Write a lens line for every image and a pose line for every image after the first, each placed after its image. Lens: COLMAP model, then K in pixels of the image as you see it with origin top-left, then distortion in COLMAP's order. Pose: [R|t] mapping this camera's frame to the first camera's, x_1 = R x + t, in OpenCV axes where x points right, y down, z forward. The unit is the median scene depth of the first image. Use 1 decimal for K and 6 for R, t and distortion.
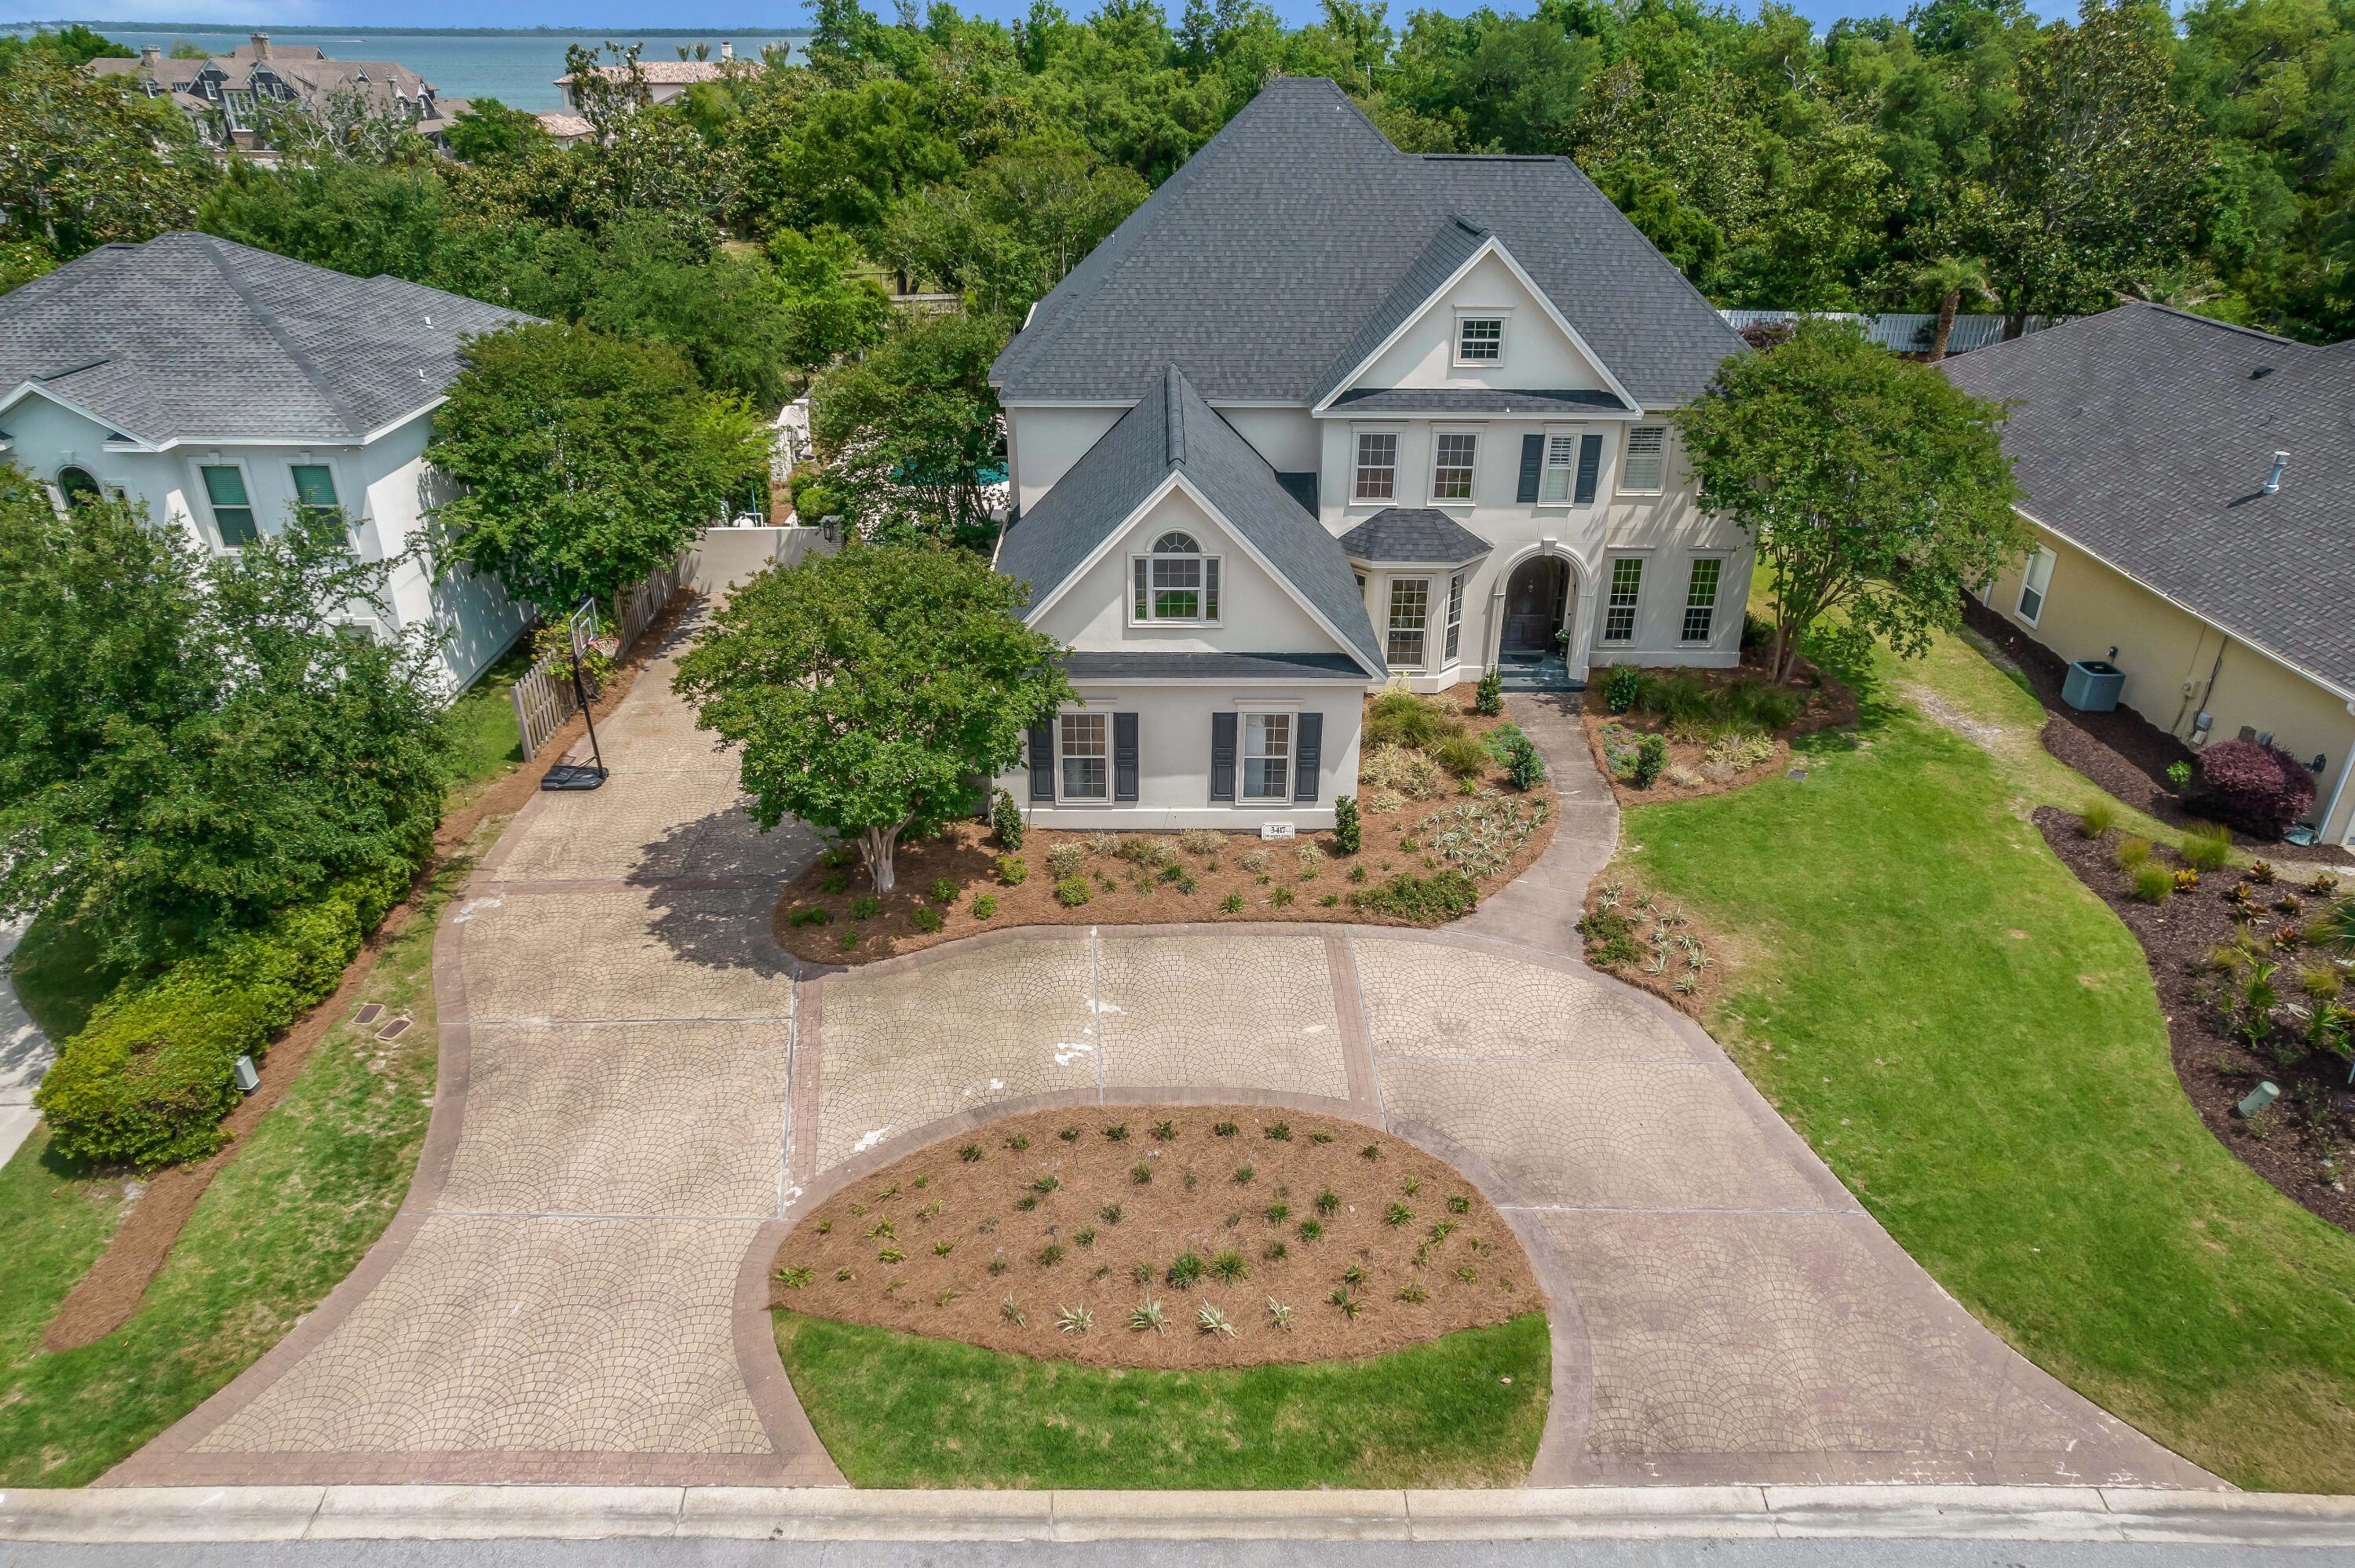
lens RADIAL K [[1496.5, 0, 1186.6], [0, 1496.5, 787.9], [0, 0, 1]] dist [-0.069232, 0.055169]
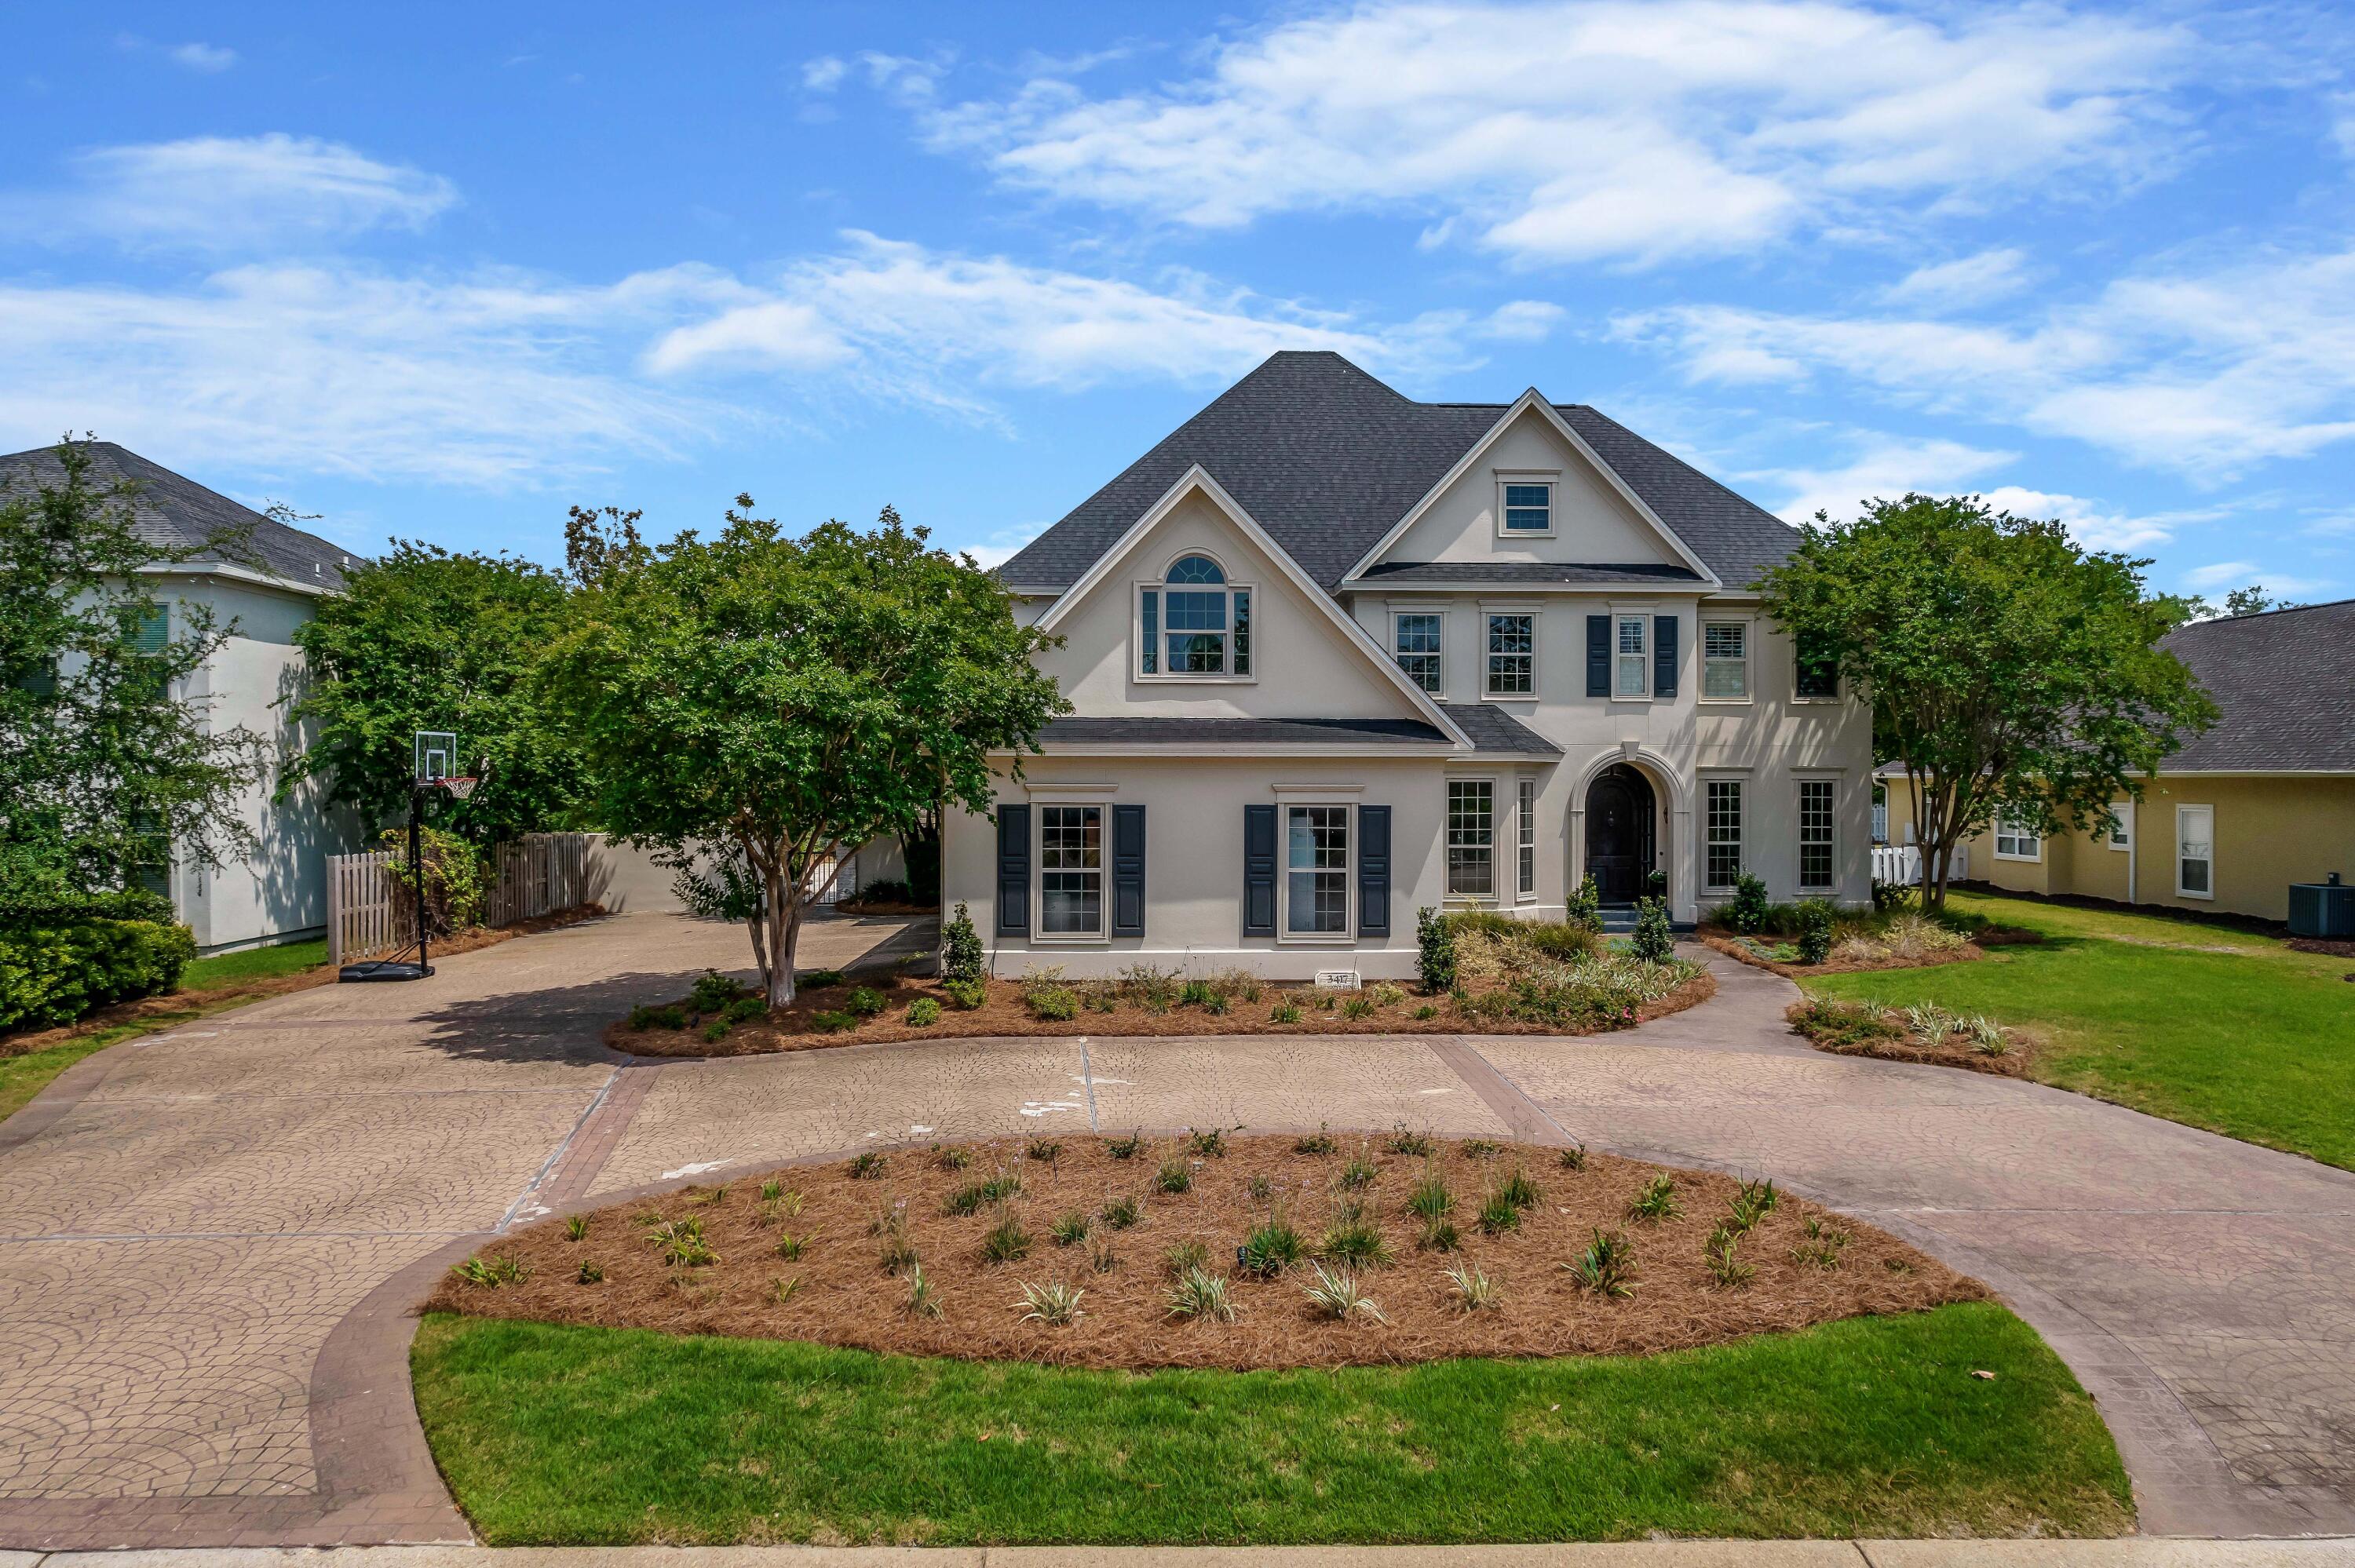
lens RADIAL K [[1496.5, 0, 1184.0], [0, 1496.5, 791.8], [0, 0, 1]] dist [-0.069232, 0.055169]
pose [[0.999851, -0.006083, 0.016141, -0.025092], [0.012700, 0.892860, -0.450155, 0.281250], [-0.011673, 0.450293, 0.892804, 0.327531]]
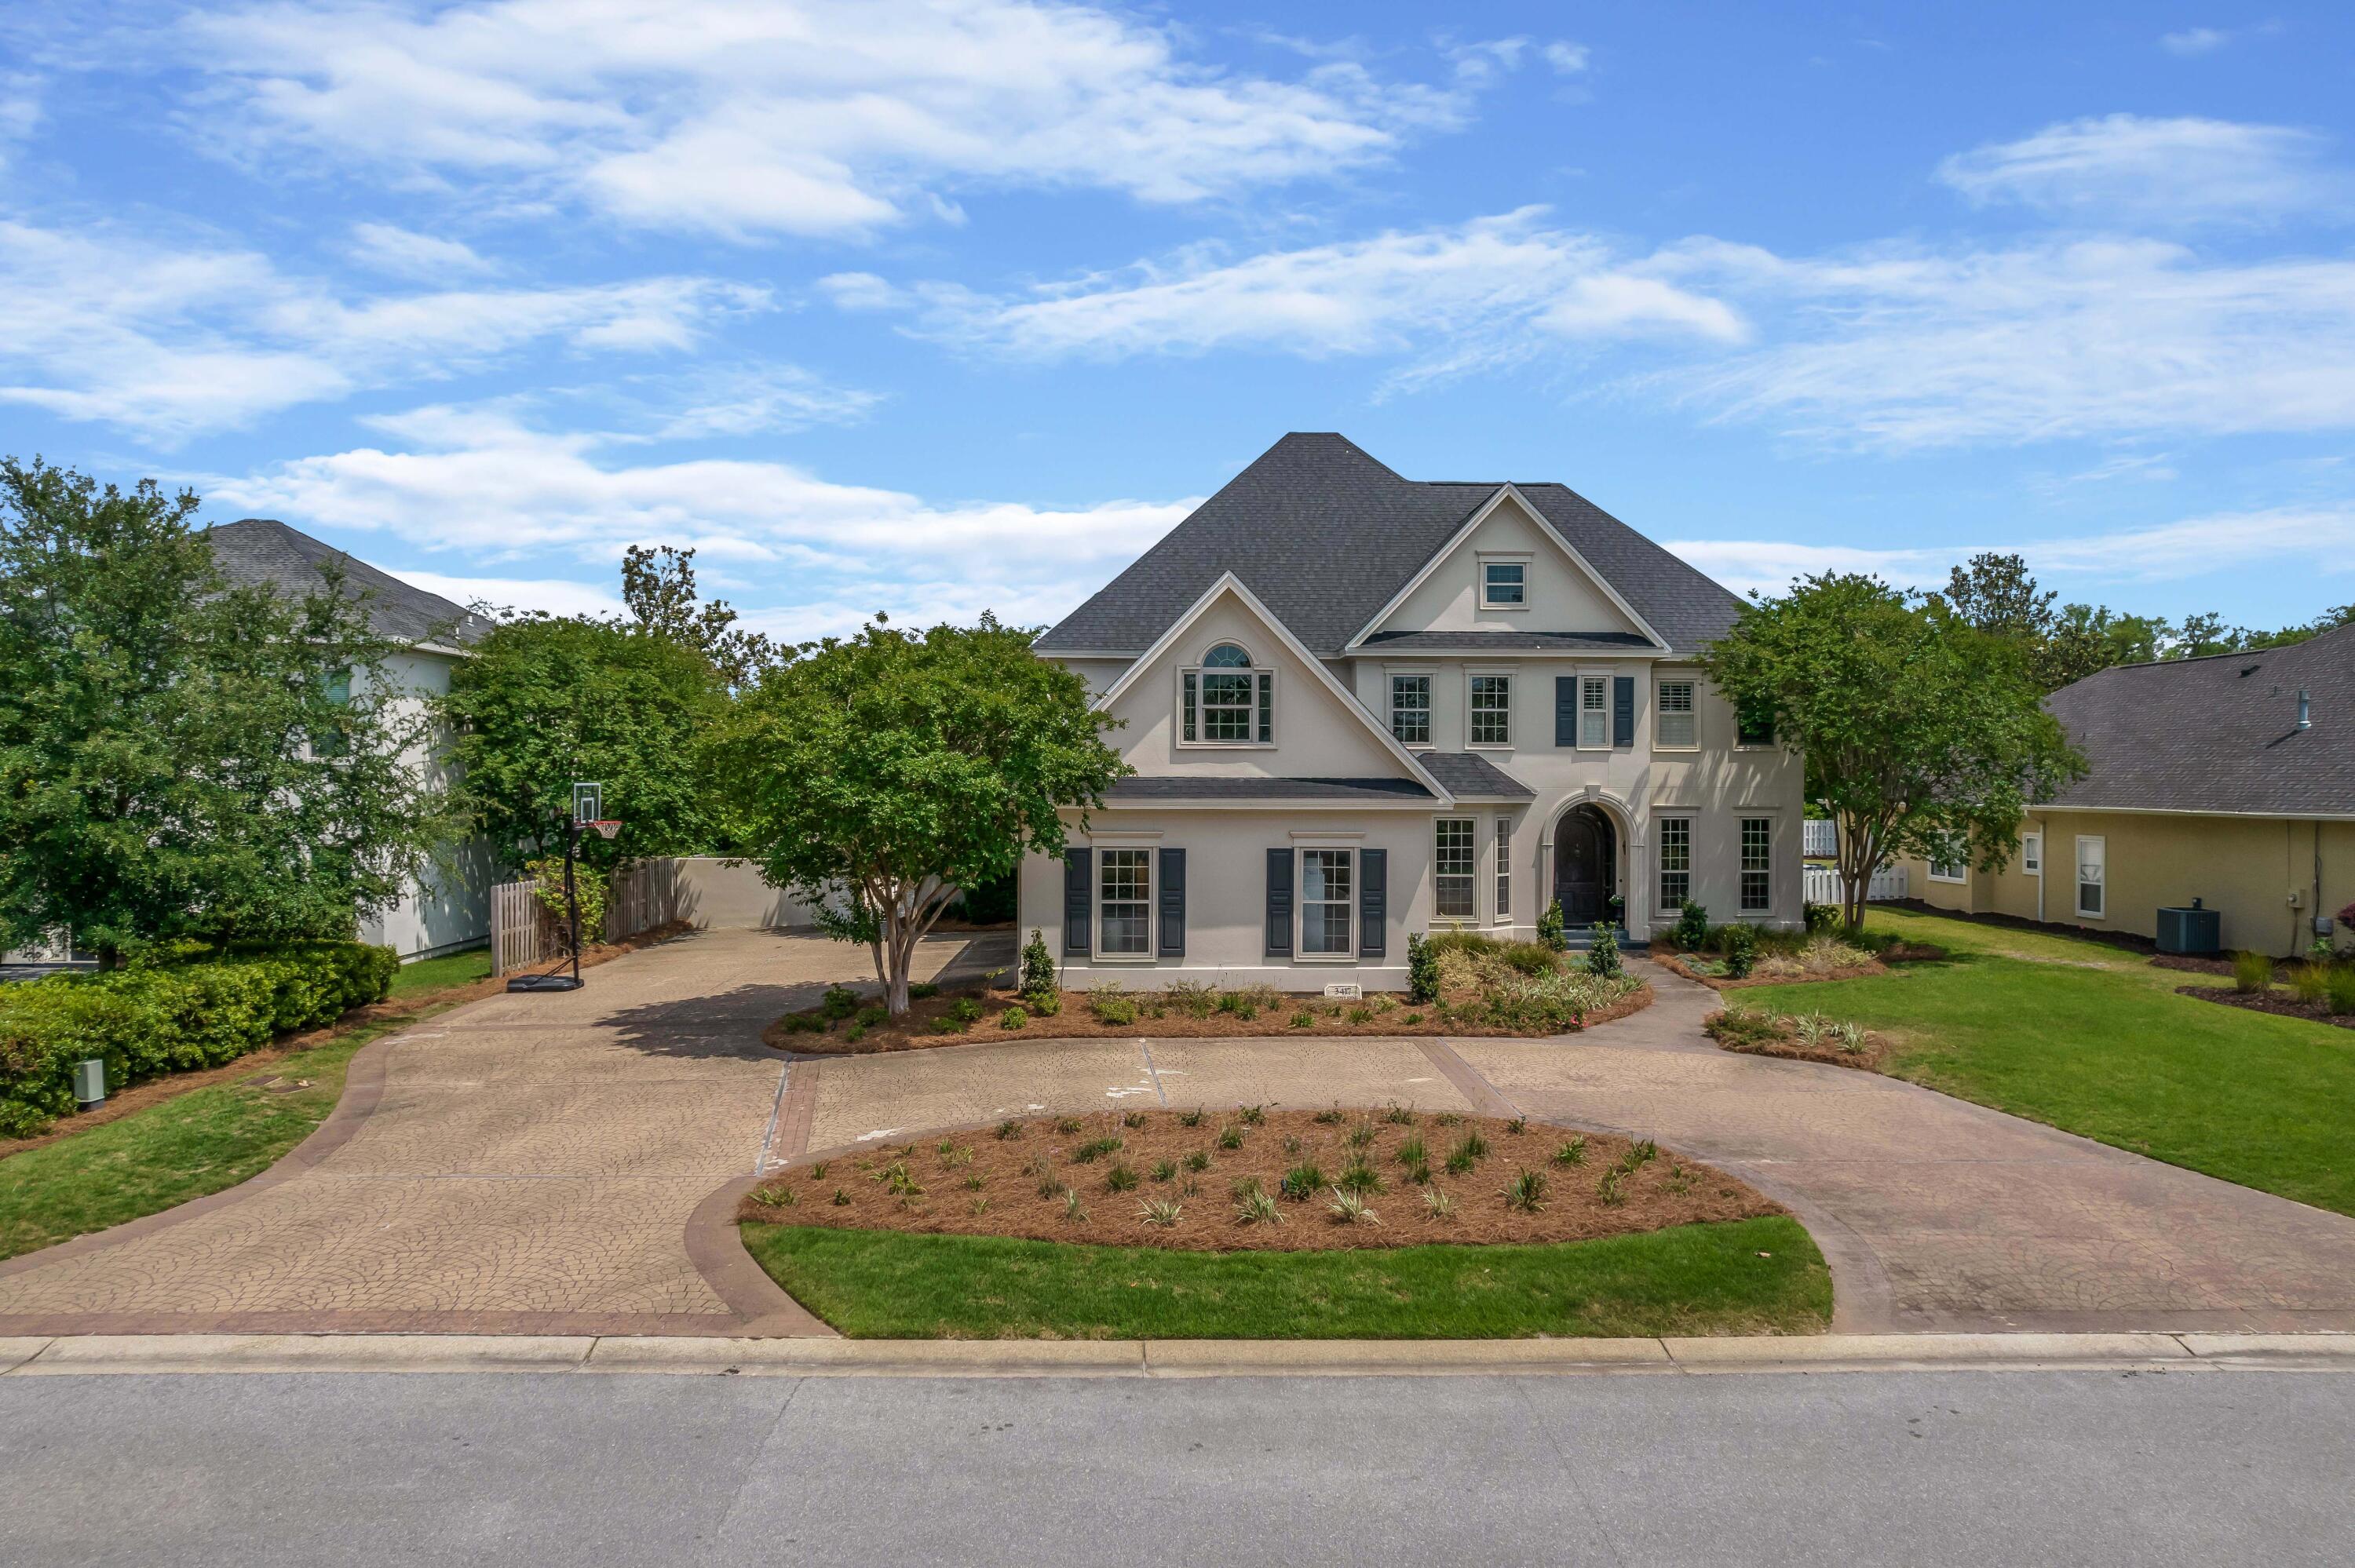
lens RADIAL K [[1496.5, 0, 1186.1], [0, 1496.5, 792.6], [0, 0, 1]] dist [-0.069232, 0.055169]
pose [[0.999811, -0.004272, 0.018969, -0.049427], [0.012365, 0.892582, -0.450715, 0.331787], [-0.015006, 0.450865, 0.892466, 0.167066]]
